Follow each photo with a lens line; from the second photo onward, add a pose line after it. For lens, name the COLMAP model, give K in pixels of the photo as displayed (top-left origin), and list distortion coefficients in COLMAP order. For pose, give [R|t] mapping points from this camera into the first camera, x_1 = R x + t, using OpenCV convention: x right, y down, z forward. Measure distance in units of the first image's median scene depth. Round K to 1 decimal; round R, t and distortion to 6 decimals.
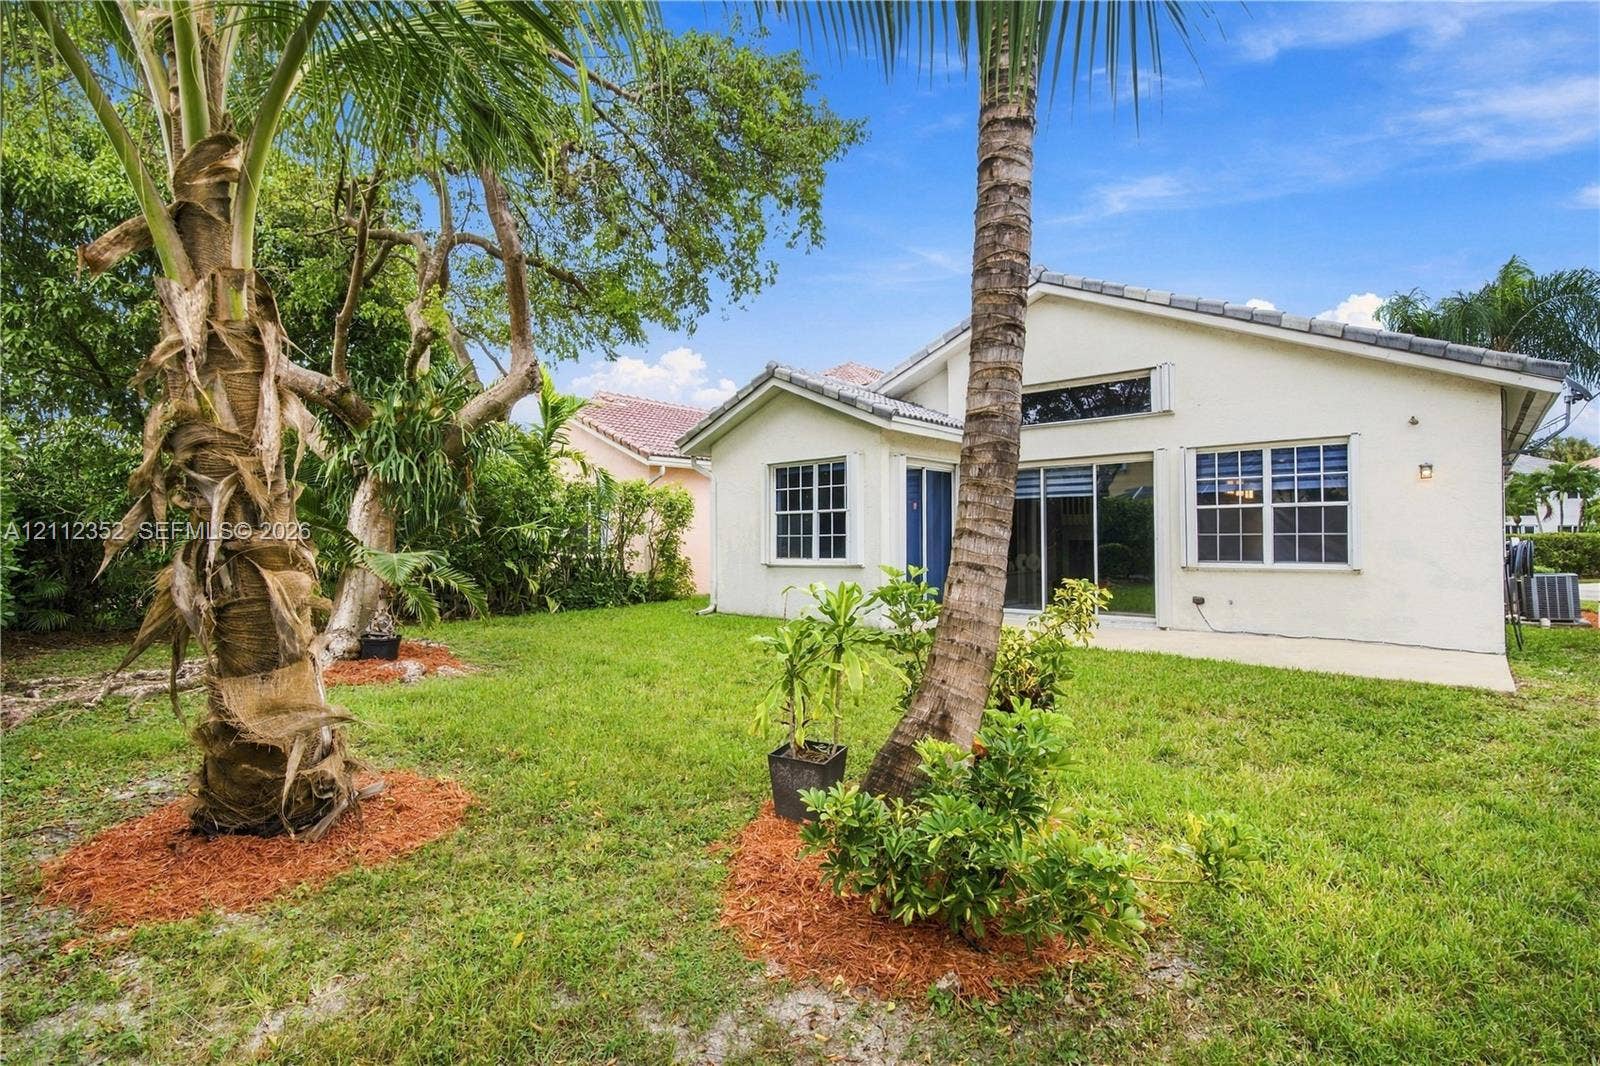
lens RADIAL K [[673.2, 0, 800.0], [0, 673.2, 533.0], [0, 0, 1]] dist [0.003085, 0.000716]
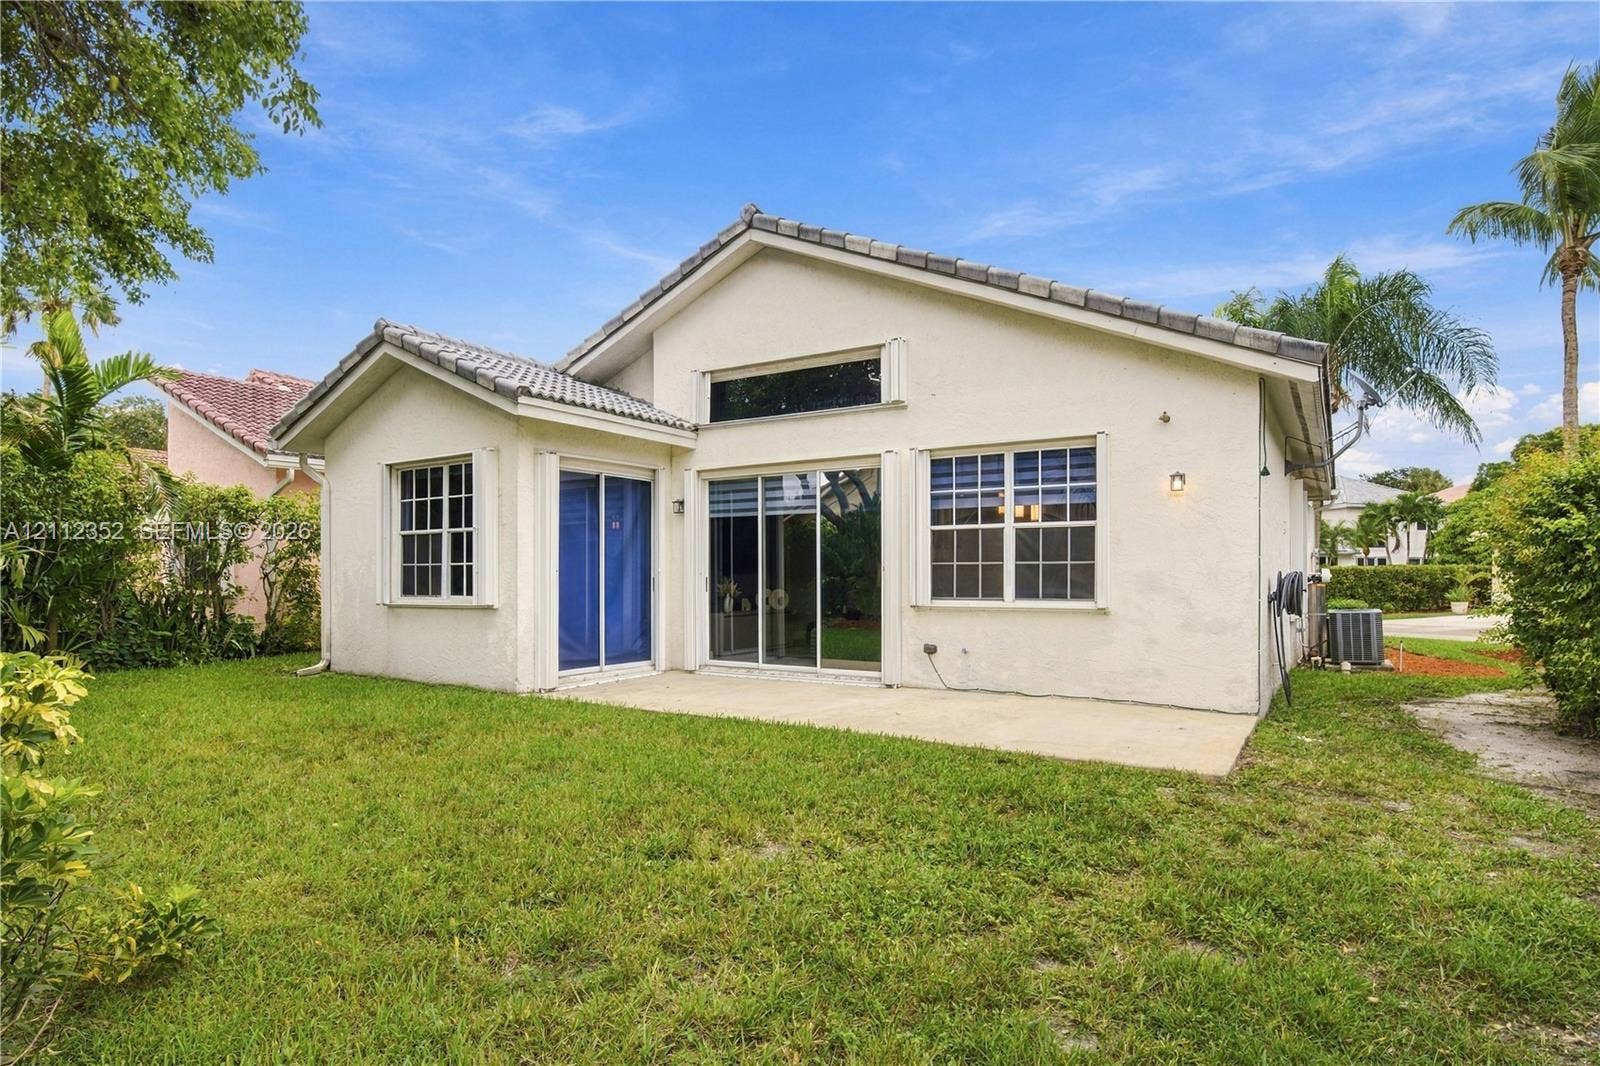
lens RADIAL K [[744.8, 0, 800.2], [0, 744.8, 575.9], [0, 0, 1]] dist [-0.000834, 0.000935]
pose [[0.990589, 0.000117, 0.136872, 0.306048], [-0.002067, 0.999898, 0.014102, 0.004468], [-0.136856, -0.014252, 0.990488, 0.166807]]
